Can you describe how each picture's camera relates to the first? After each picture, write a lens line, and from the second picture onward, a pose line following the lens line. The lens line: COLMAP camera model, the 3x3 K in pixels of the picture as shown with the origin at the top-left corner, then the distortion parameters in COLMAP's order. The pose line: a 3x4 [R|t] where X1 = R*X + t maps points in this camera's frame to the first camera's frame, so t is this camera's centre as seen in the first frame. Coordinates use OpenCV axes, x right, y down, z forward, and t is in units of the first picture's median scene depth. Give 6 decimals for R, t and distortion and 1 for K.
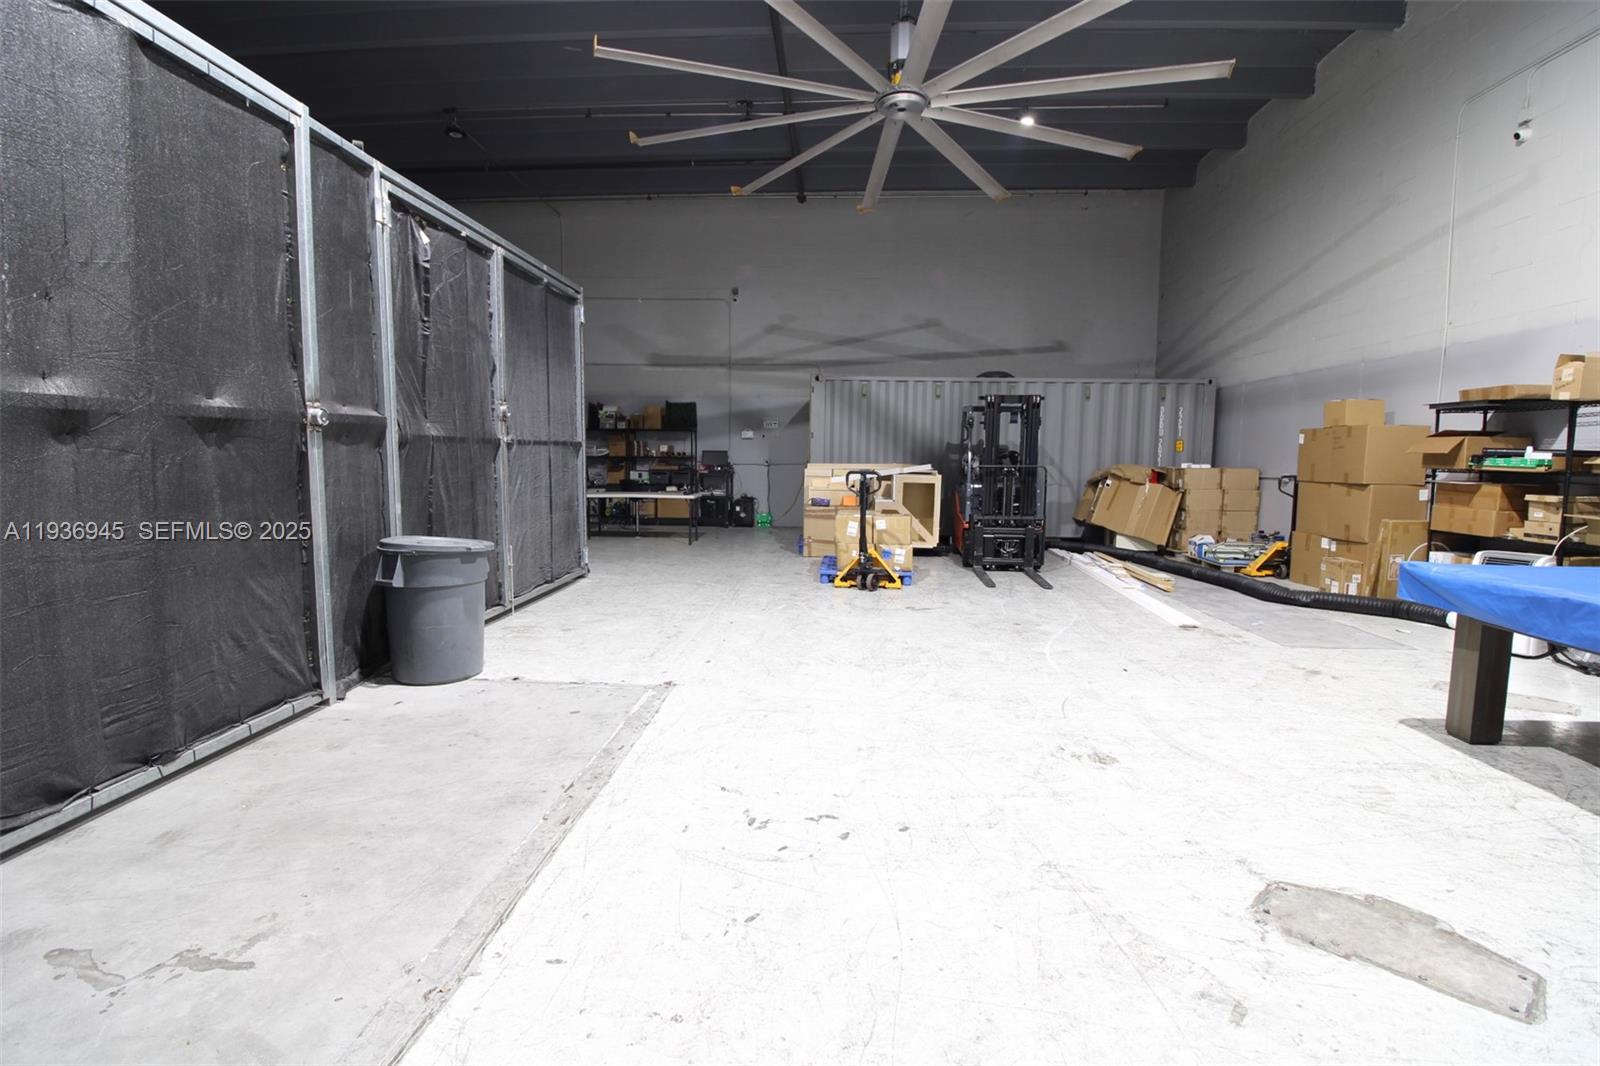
lens RADIAL K [[739.1, 0, 802.4], [0, 739.1, 530.2], [0, 0, 1]] dist [-0.005498, -0.009433]
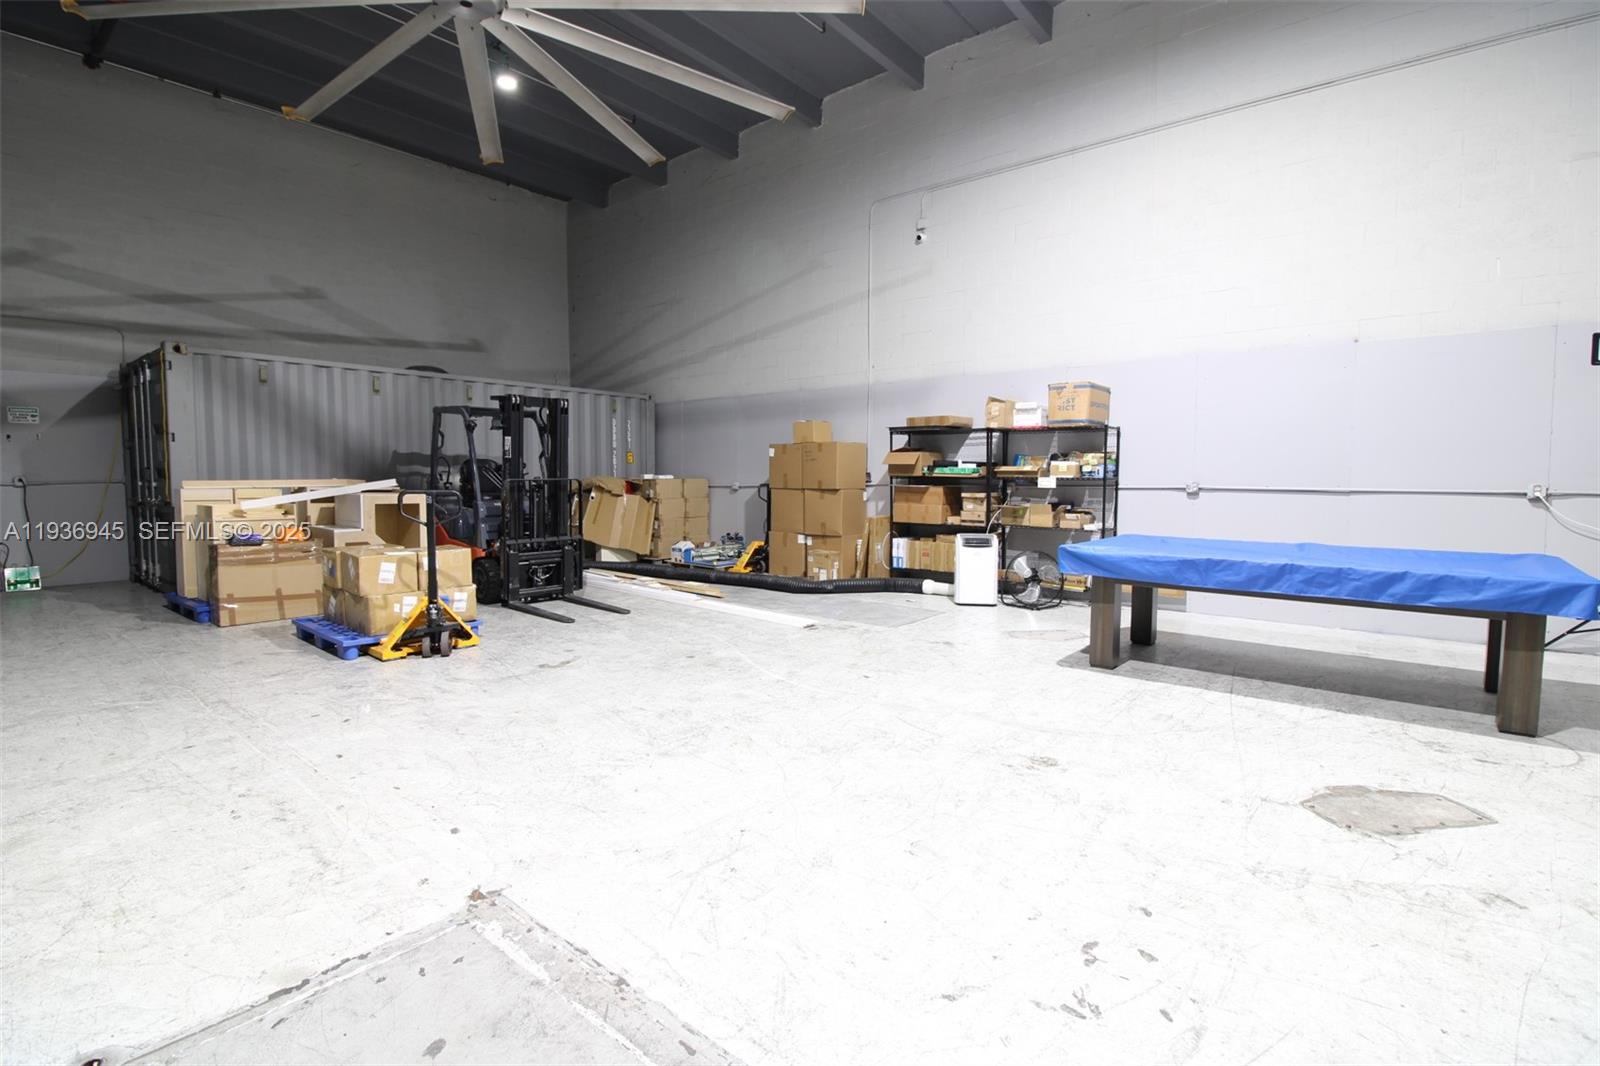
lens RADIAL K [[739.1, 0, 800.9], [0, 739.1, 527.9], [0, 0, 1]] dist [-0.005498, -0.009433]
pose [[0.595259, -0.067276, 0.800713, -0.241424], [0.082546, 0.996337, 0.022347, -0.026230], [-0.799283, 0.052793, 0.598632, 0.260109]]
